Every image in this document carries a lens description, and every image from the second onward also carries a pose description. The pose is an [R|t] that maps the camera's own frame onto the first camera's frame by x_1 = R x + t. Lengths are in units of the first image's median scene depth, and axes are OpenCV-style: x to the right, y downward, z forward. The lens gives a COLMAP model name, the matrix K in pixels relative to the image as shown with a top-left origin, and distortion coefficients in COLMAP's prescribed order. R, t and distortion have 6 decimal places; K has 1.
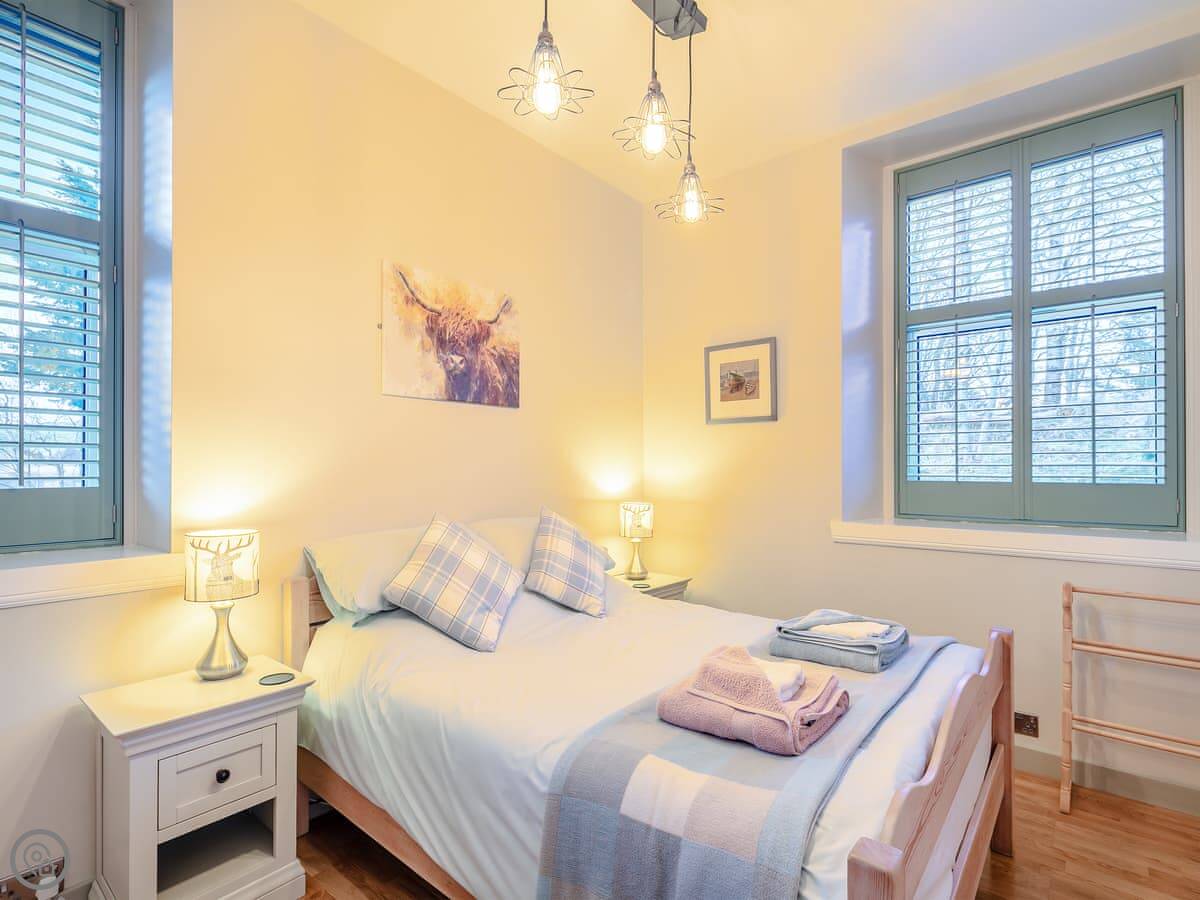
lens RADIAL K [[598.6, 0, 602.7], [0, 598.6, 462.4], [0, 0, 1]] dist [0.003663, -0.002472]
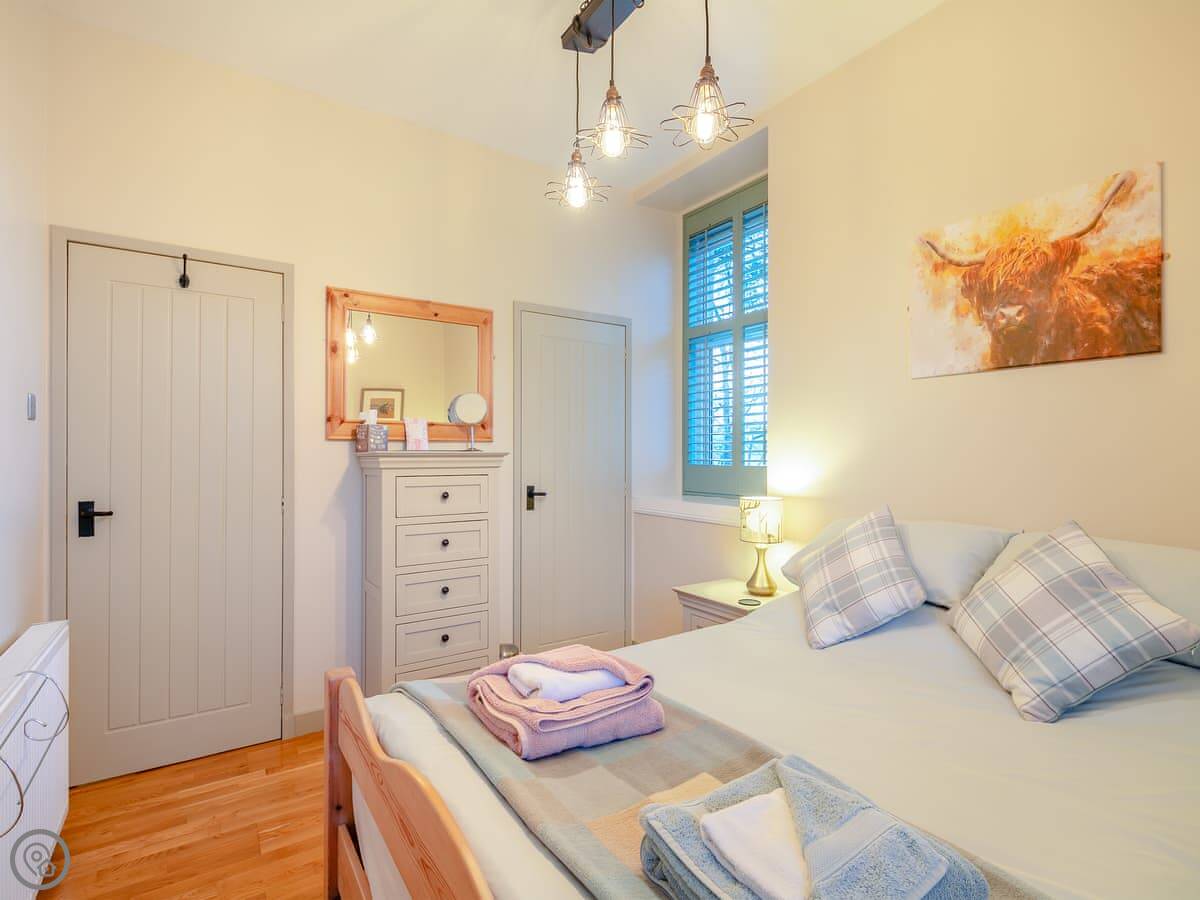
lens RADIAL K [[598.6, 0, 604.8], [0, 598.6, 449.8], [0, 0, 1]] dist [0.003663, -0.002472]
pose [[-0.289236, -0.009638, -0.957209, 0.624149], [0.003038, 0.999935, -0.010987, 0.007652], [0.957253, -0.006086, -0.289188, 0.734025]]
